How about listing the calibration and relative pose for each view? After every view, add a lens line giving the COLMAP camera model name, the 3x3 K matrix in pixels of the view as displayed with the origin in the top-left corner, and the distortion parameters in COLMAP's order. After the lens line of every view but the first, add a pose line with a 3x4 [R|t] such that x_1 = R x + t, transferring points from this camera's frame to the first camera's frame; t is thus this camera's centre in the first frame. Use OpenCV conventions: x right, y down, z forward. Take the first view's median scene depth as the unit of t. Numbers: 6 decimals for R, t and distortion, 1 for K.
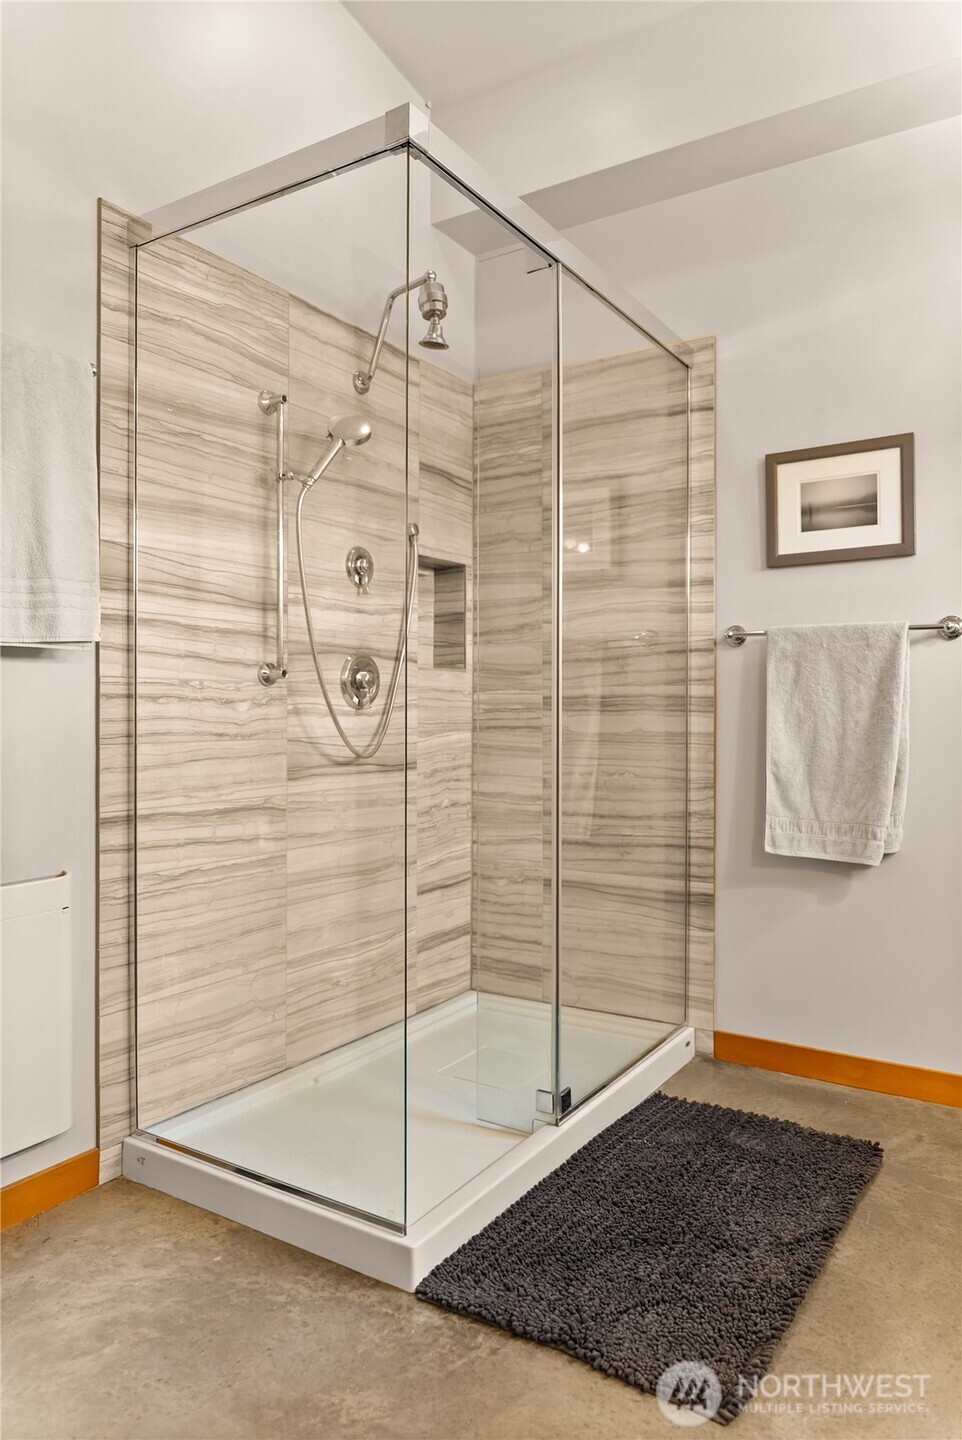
lens RADIAL K [[977.9, 0, 479.9], [0, 977.9, 716.1], [0, 0, 1]] dist [-0.011039, -0.007929]
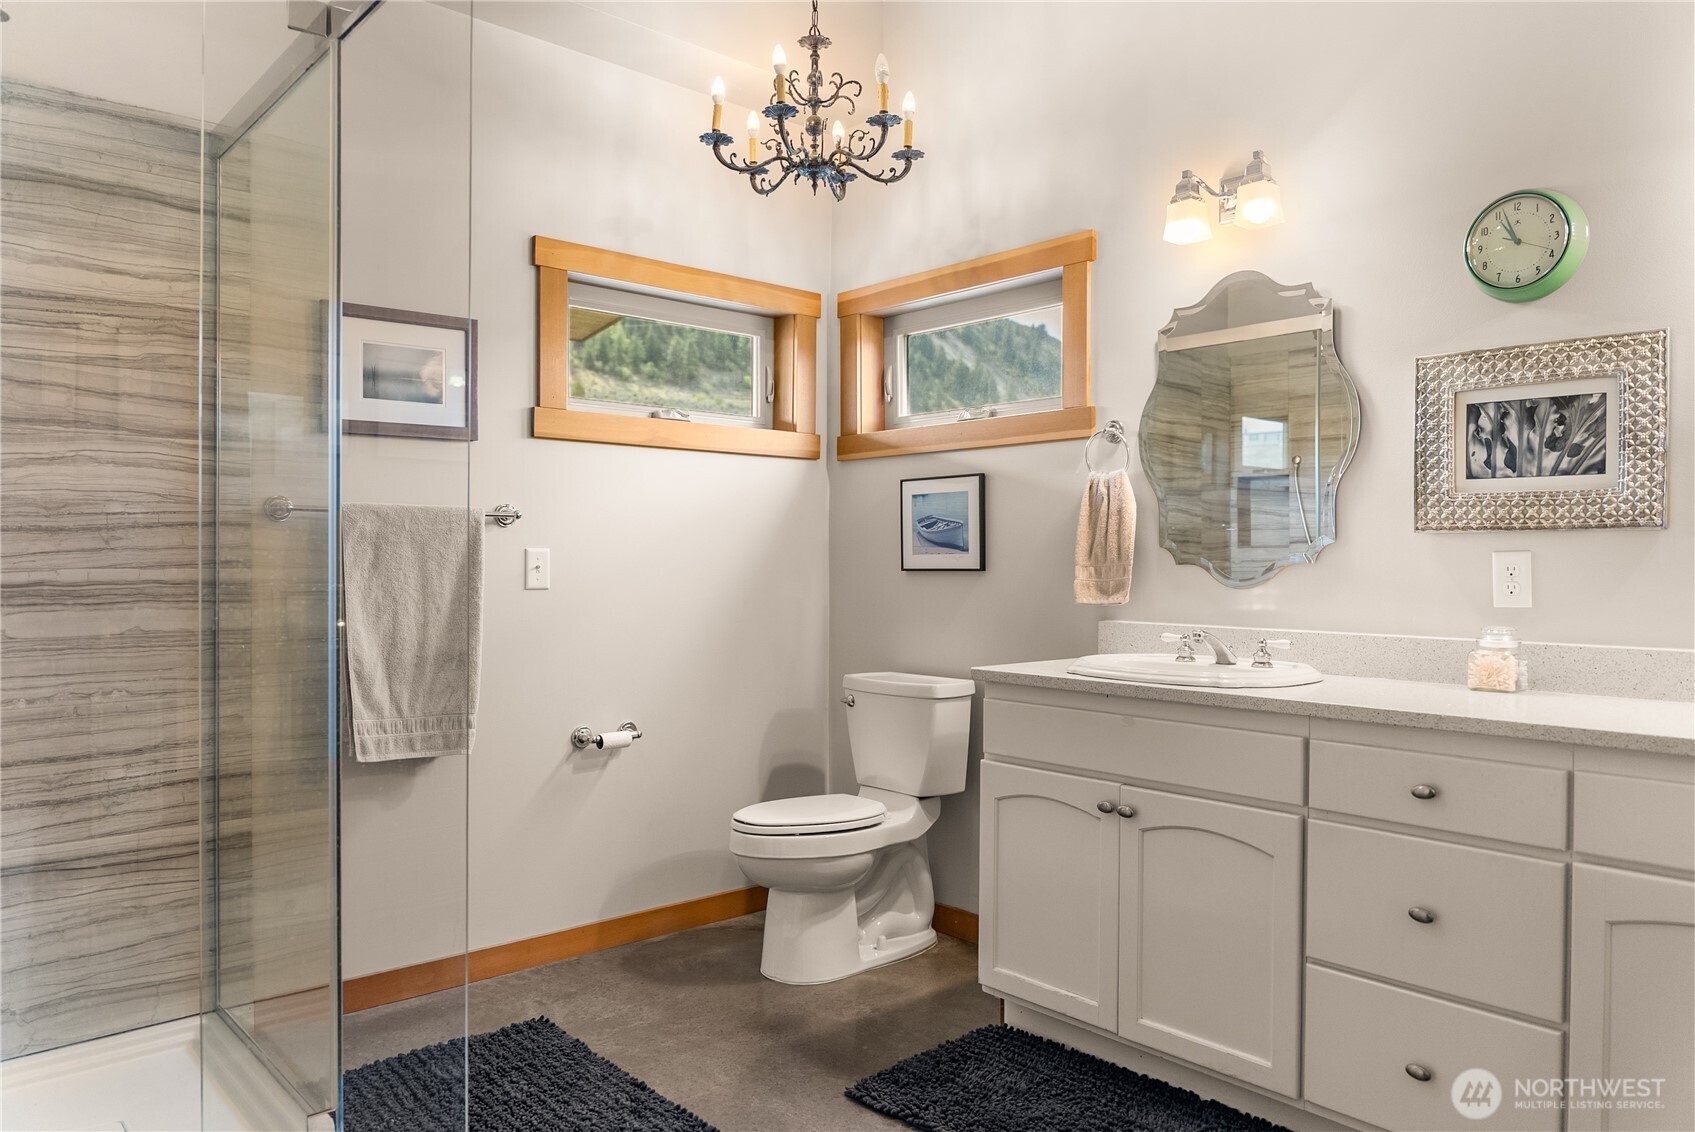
lens RADIAL K [[1151.1, 0, 844.7], [0, 1151.1, 565.4], [0, 0, 1]] dist [-0.011039, -0.007929]
pose [[0.263521, -0.002212, 0.964651, -0.578553], [0.009413, 0.999956, -0.000279, -0.031726], [-0.964608, 0.009154, 0.263530, 0.307976]]
